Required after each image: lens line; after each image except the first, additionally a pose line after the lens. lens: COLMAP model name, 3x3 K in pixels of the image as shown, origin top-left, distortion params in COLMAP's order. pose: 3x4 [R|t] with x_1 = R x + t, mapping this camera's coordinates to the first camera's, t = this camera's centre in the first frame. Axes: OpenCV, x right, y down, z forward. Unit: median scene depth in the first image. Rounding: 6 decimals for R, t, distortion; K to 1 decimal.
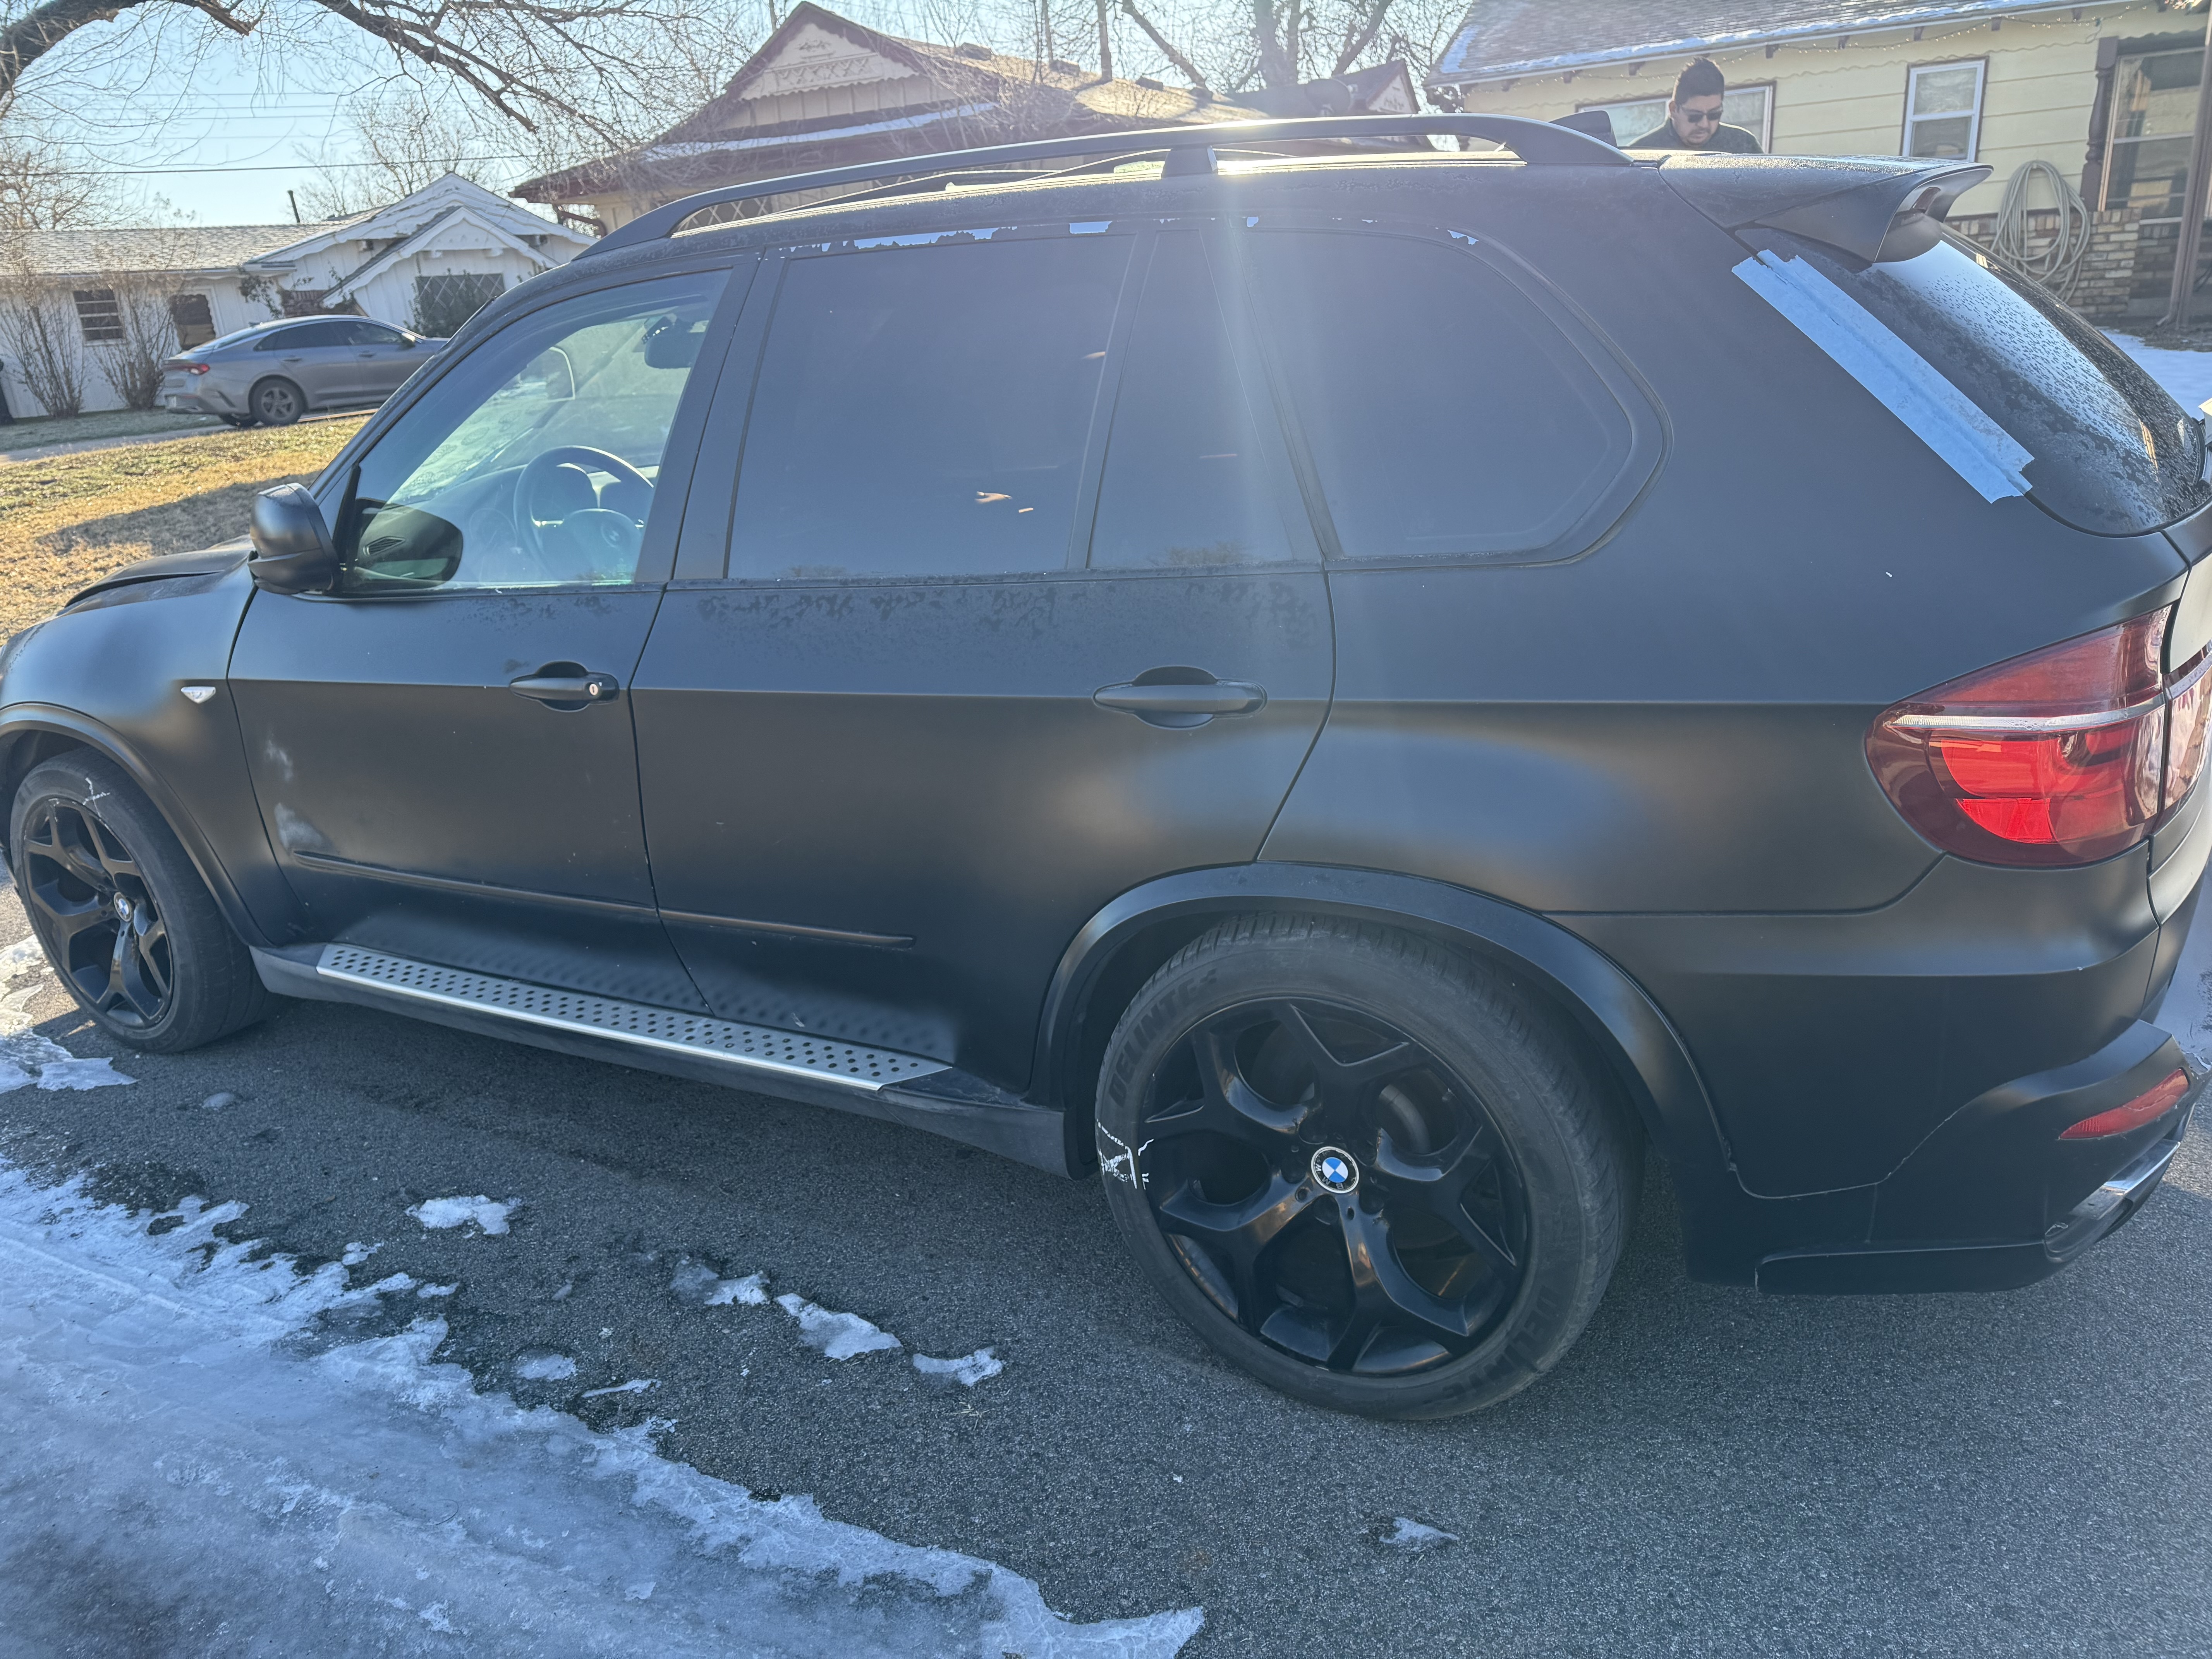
lens RADIAL K [[1573.4, 0, 1108.5], [0, 1573.4, 837.7], [0, 0, 1]] dist [0.059418, -0.068799]
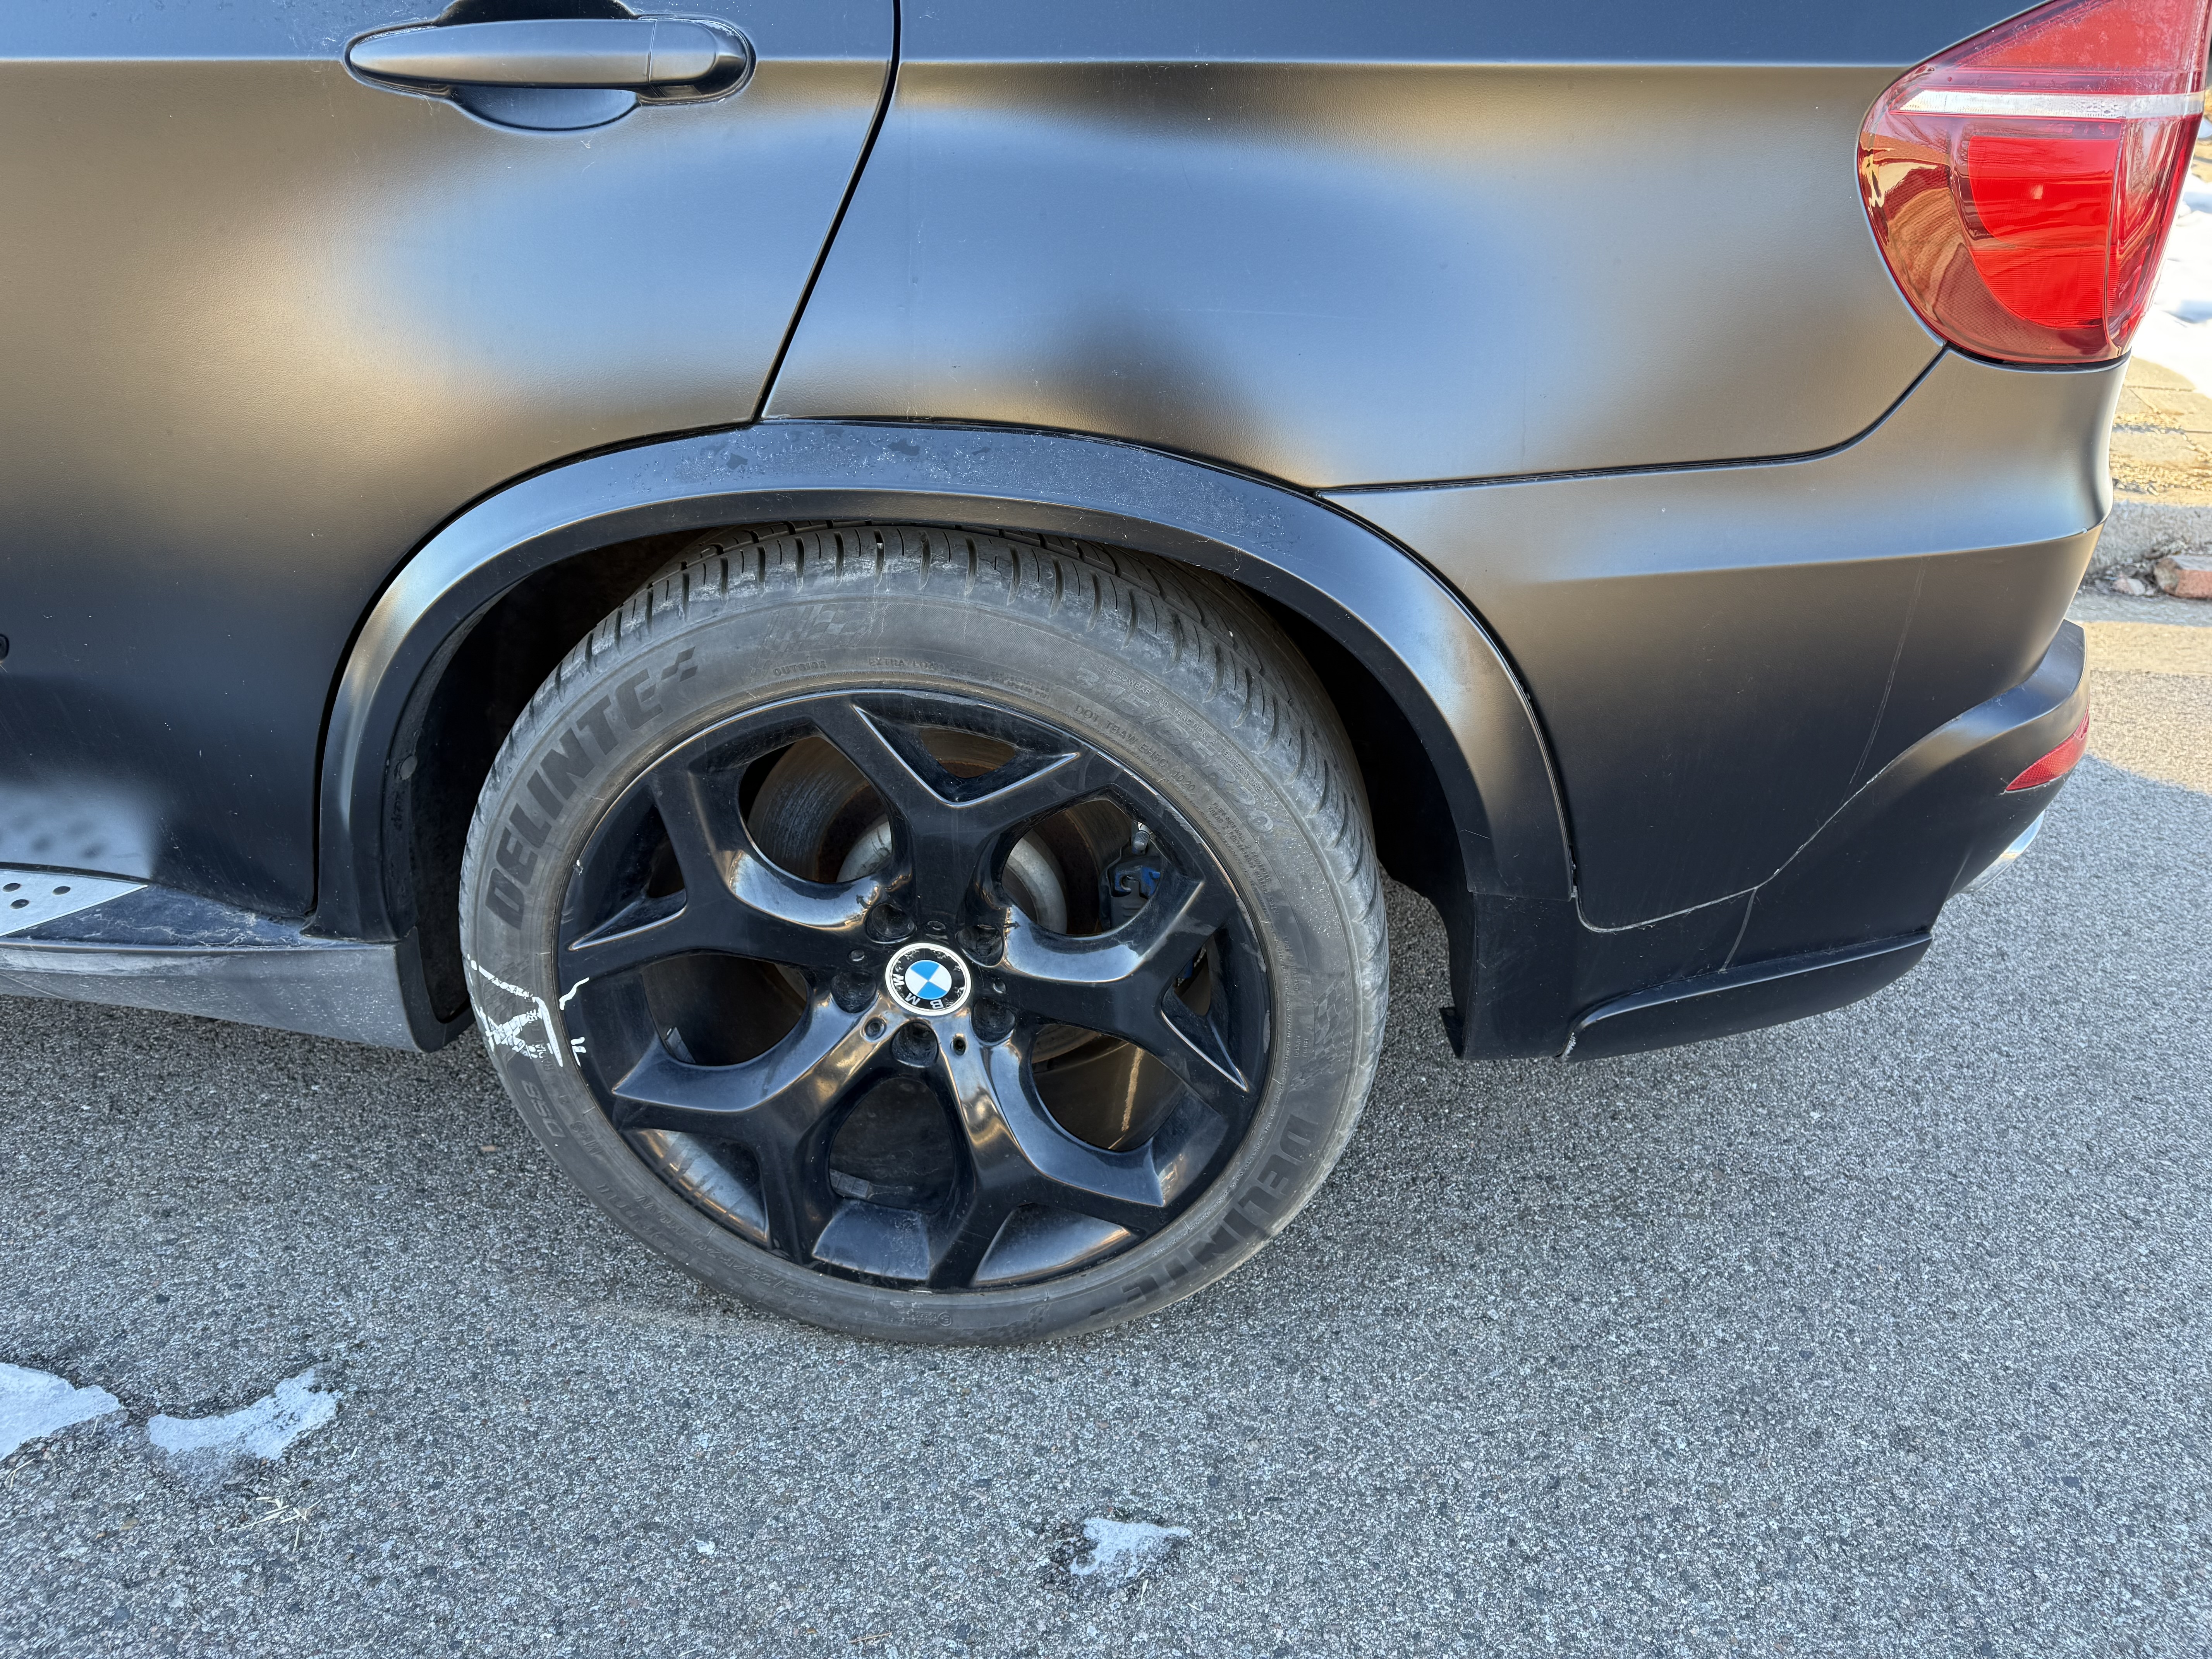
lens RADIAL K [[1573.4, 0, 1108.5], [0, 1573.4, 837.7], [0, 0, 1]] dist [0.059418, -0.068799]
pose [[0.909345, -0.125793, 0.396571, -0.018742], [0.048039, 0.978567, 0.200247, 0.045339], [-0.413261, -0.163043, 0.895897, 0.456729]]
